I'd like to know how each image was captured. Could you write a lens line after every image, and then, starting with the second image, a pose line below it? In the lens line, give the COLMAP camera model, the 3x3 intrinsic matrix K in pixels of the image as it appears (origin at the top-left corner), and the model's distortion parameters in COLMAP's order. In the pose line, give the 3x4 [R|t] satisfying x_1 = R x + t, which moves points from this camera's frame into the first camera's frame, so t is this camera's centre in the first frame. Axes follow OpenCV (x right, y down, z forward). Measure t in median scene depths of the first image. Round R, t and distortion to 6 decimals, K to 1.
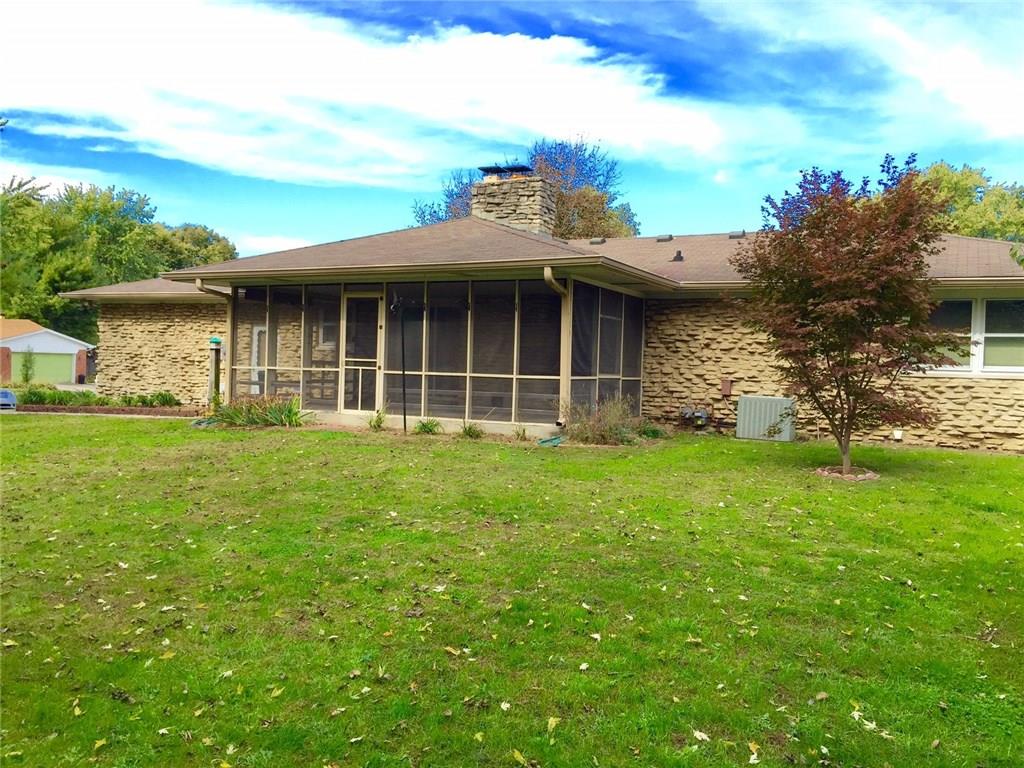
lens RADIAL K [[866.1, 0, 512.0], [0, 866.1, 384.0], [0, 0, 1]] dist [0.084860, -0.107639]
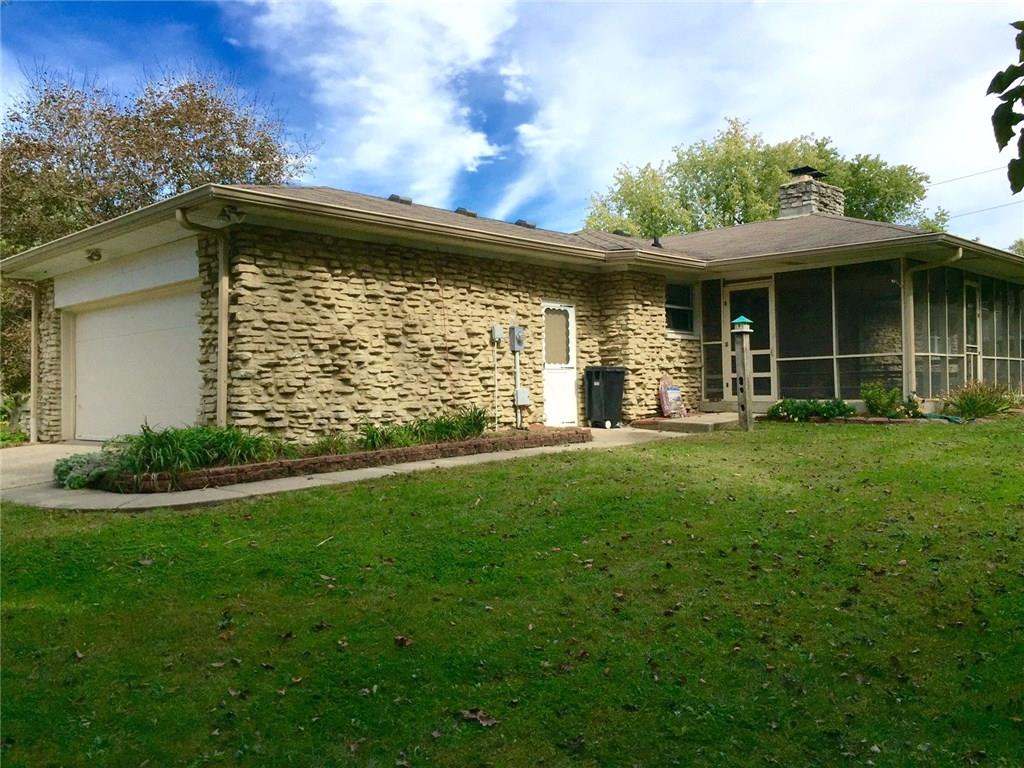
lens RADIAL K [[866.1, 0, 512.0], [0, 866.1, 384.0], [0, 0, 1]] dist [0.084860, -0.107639]
pose [[0.200779, -0.045399, 0.978584, -0.902286], [0.031504, 0.998708, 0.039869, -0.026839], [-0.979130, 0.022825, 0.201950, 0.826855]]
